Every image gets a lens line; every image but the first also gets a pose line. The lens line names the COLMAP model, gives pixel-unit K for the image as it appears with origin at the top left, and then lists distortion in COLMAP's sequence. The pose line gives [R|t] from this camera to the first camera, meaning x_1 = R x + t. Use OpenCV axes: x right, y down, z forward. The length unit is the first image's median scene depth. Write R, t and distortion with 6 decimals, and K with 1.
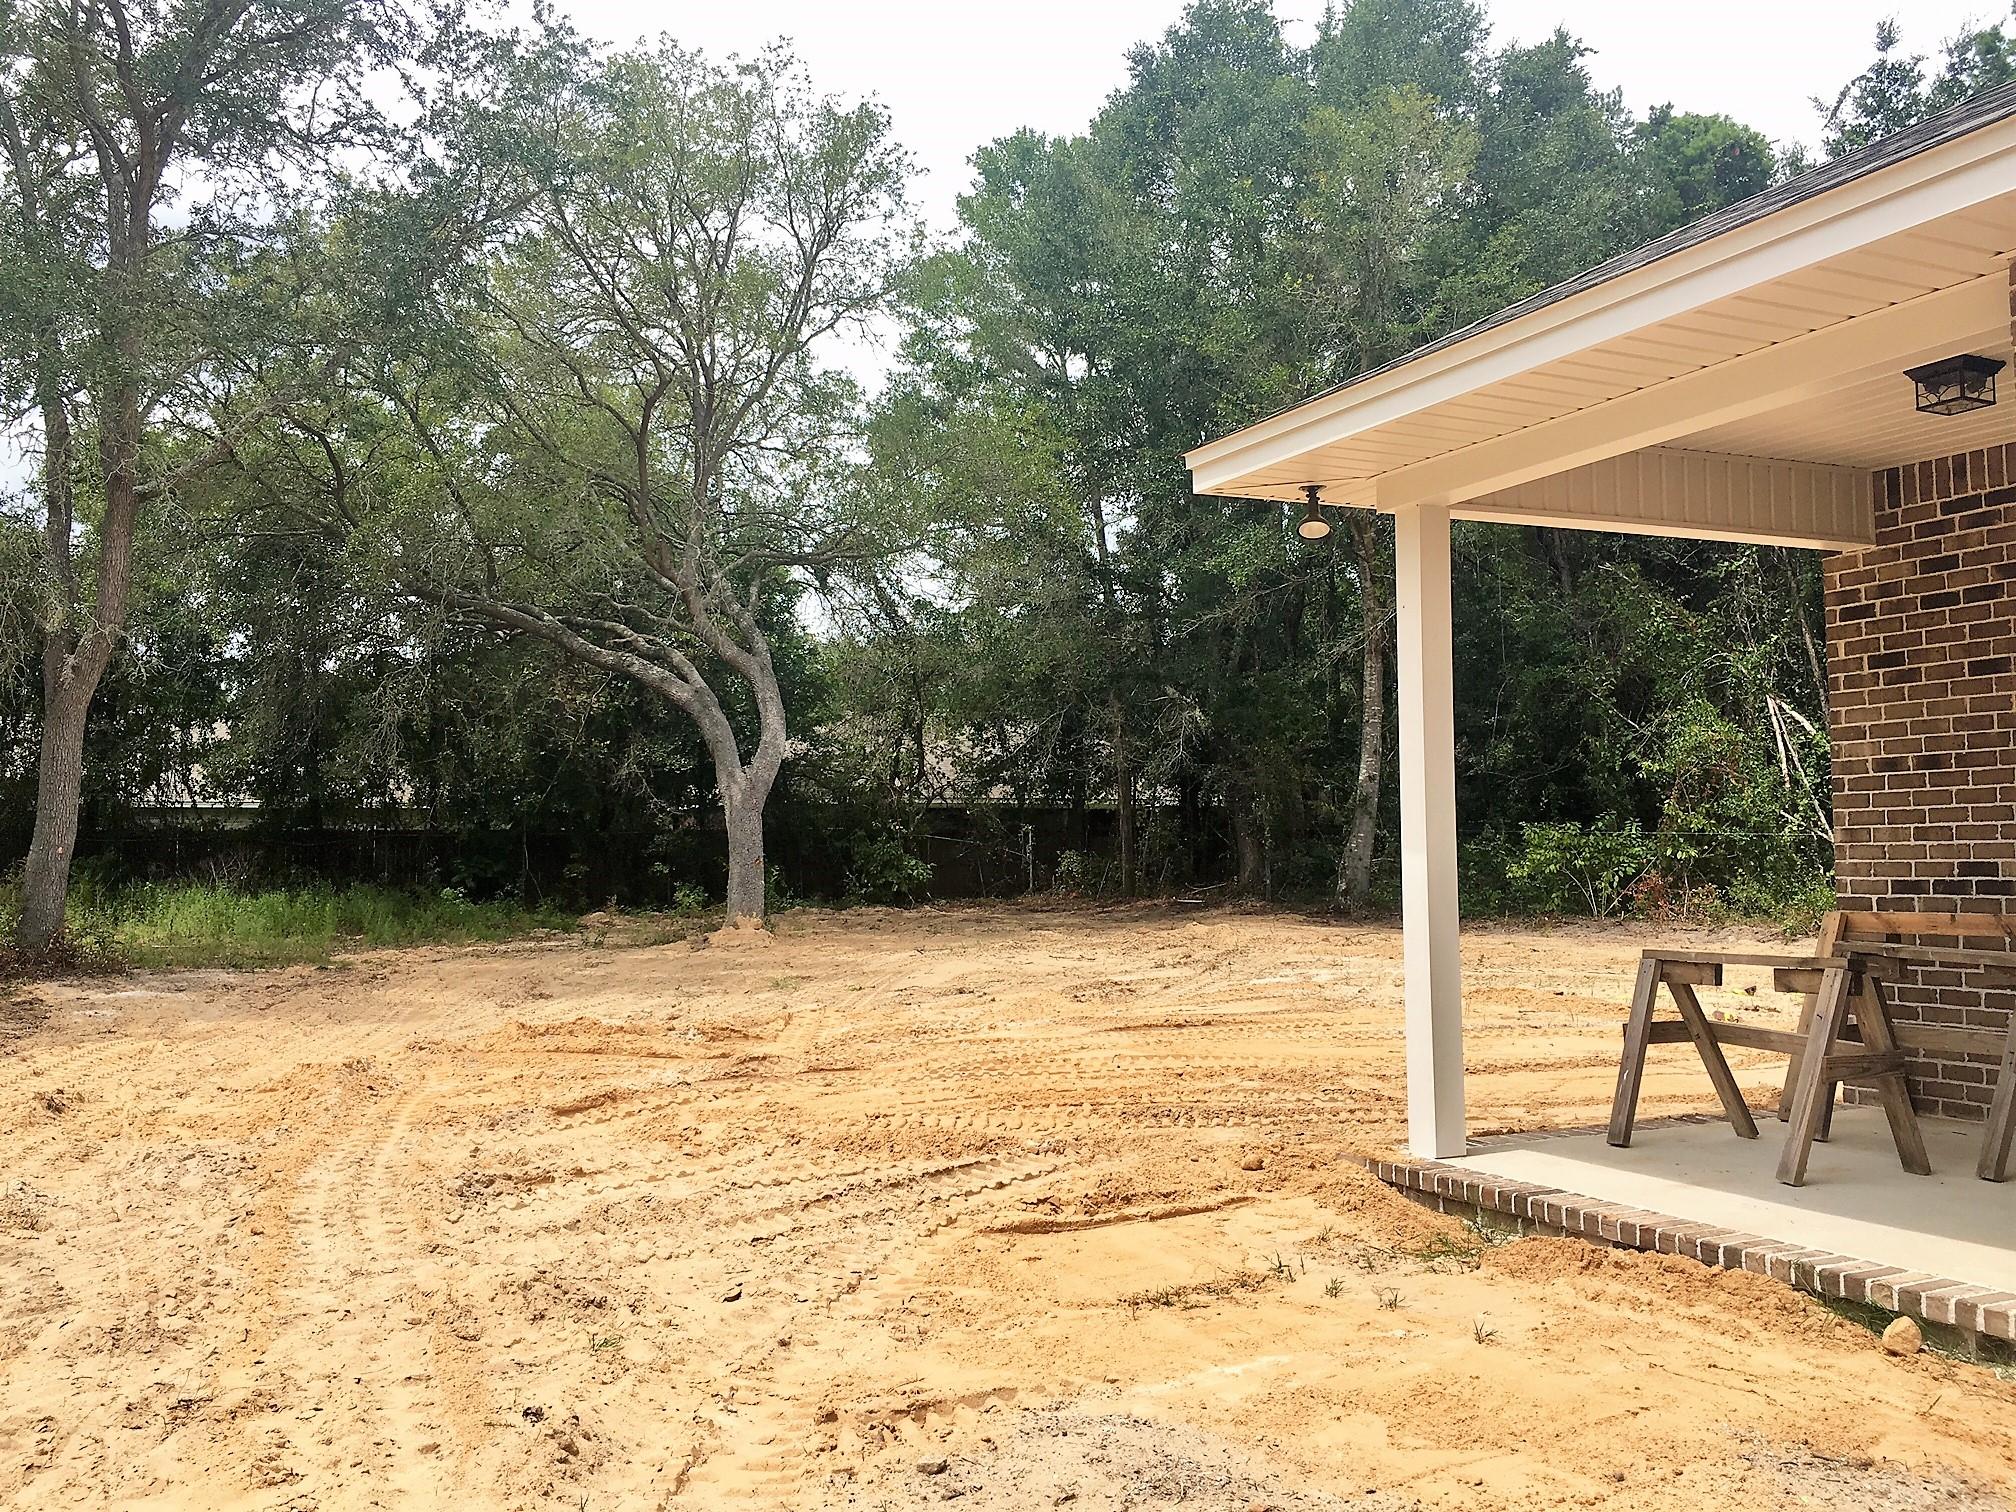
lens RADIAL K [[1721.2, 0, 1001.6], [0, 1721.2, 753.5], [0, 0, 1]] dist [0.043587, -0.039813]
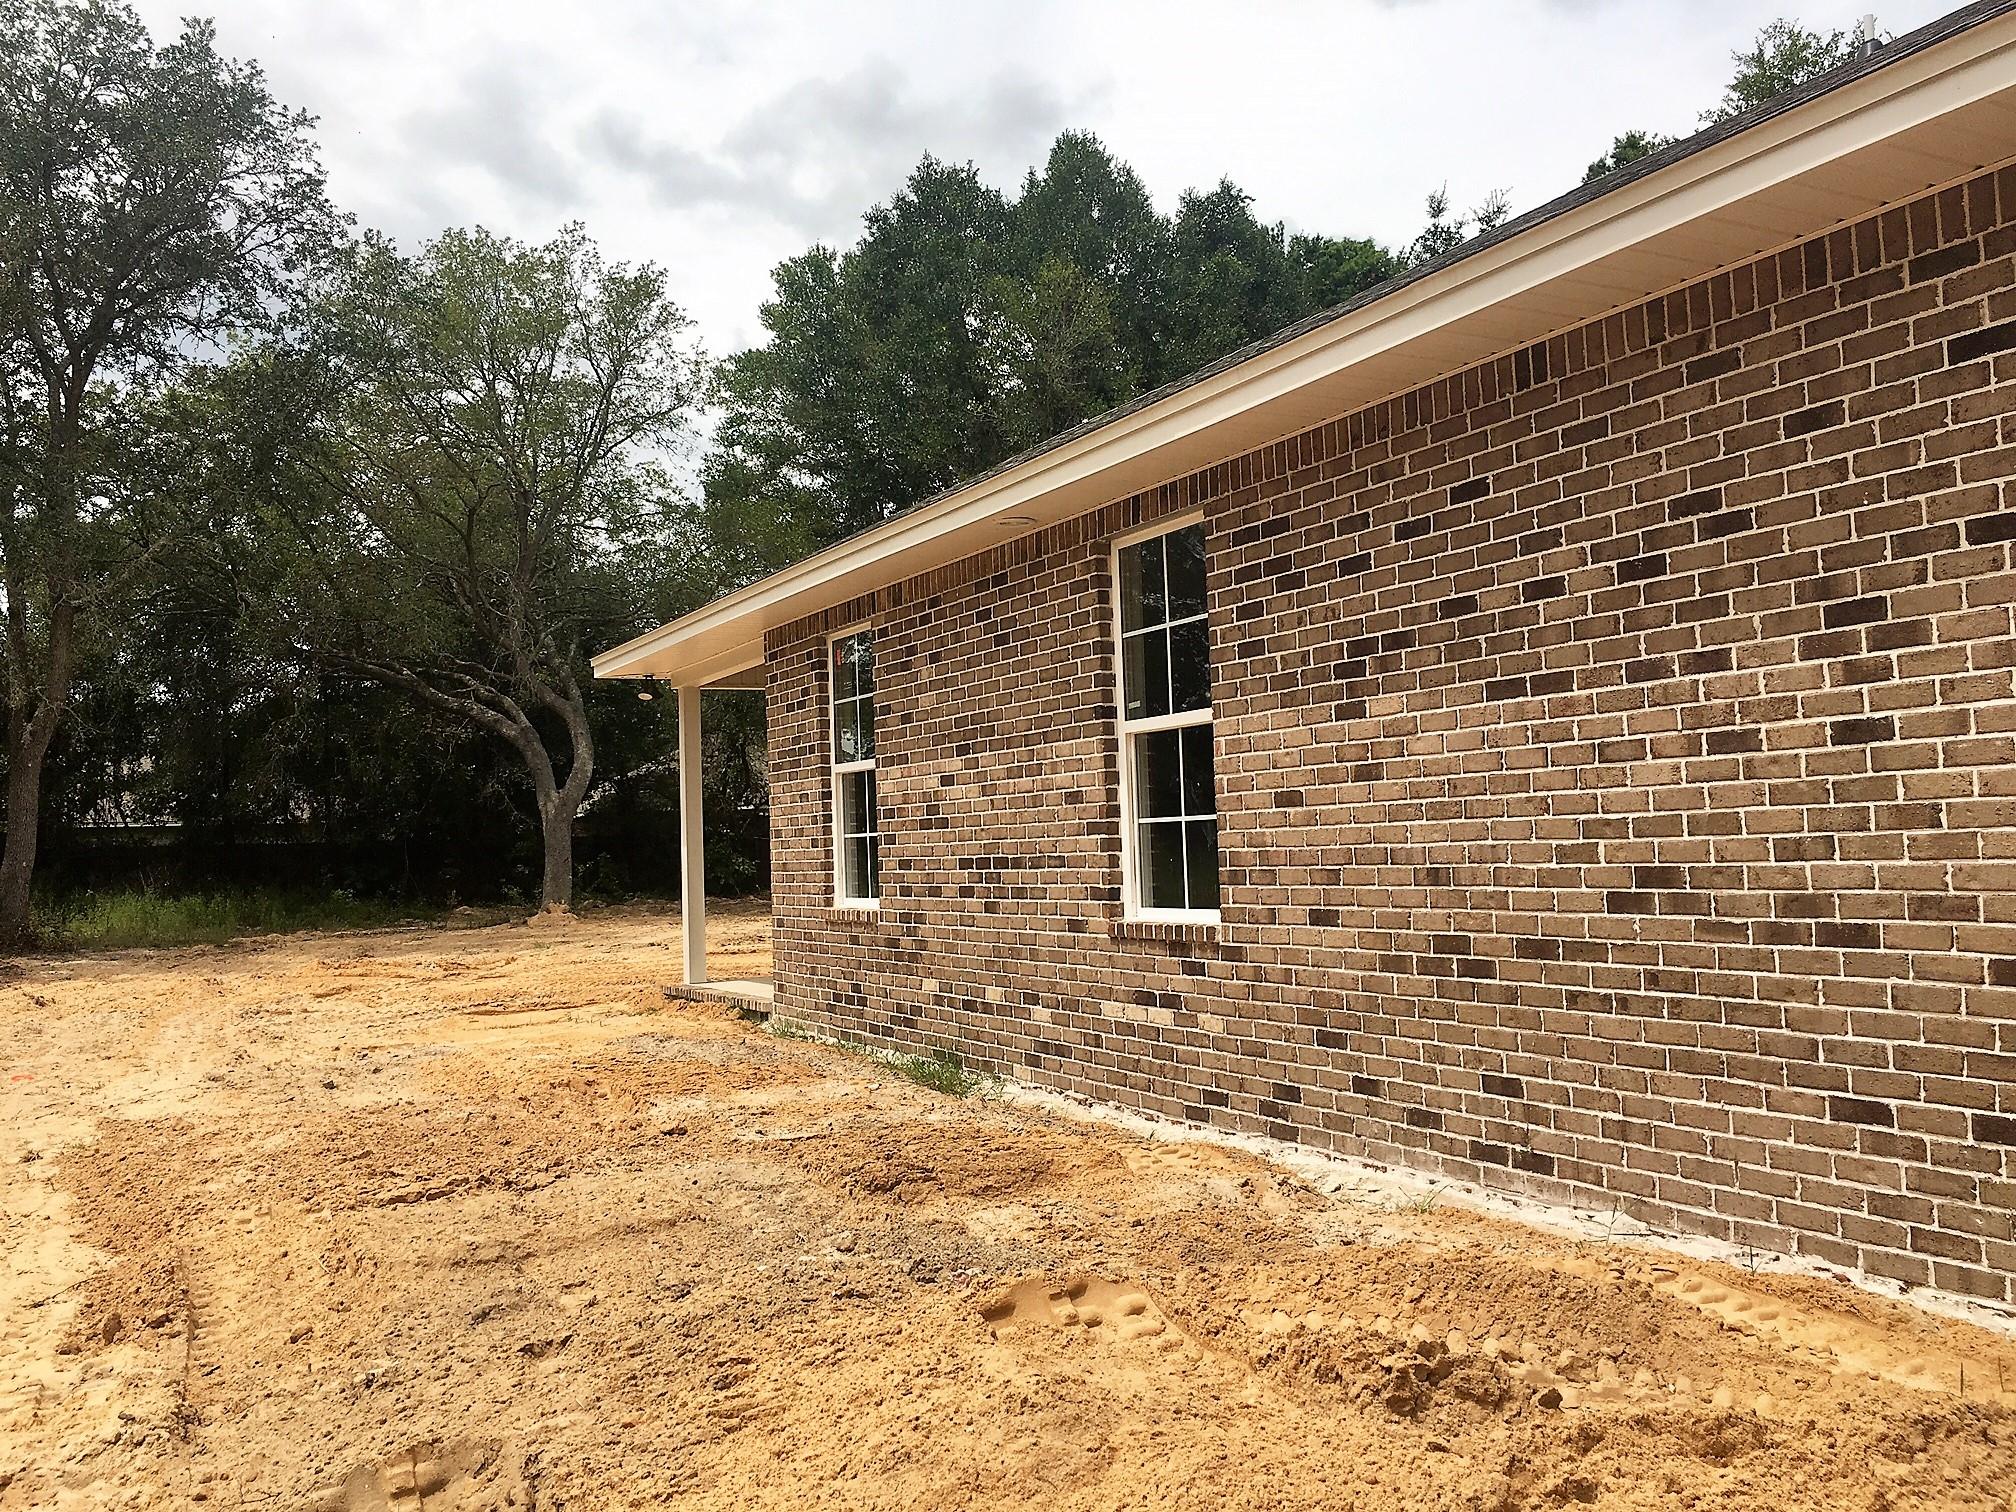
lens RADIAL K [[1721.2, 0, 1010.5], [0, 1721.2, 754.9], [0, 0, 1]] dist [0.043587, -0.039813]
pose [[0.999243, -0.021156, 0.032645, 0.135395], [0.021058, 0.999773, 0.003360, -0.013224], [-0.032709, -0.002670, 0.999461, -0.277178]]
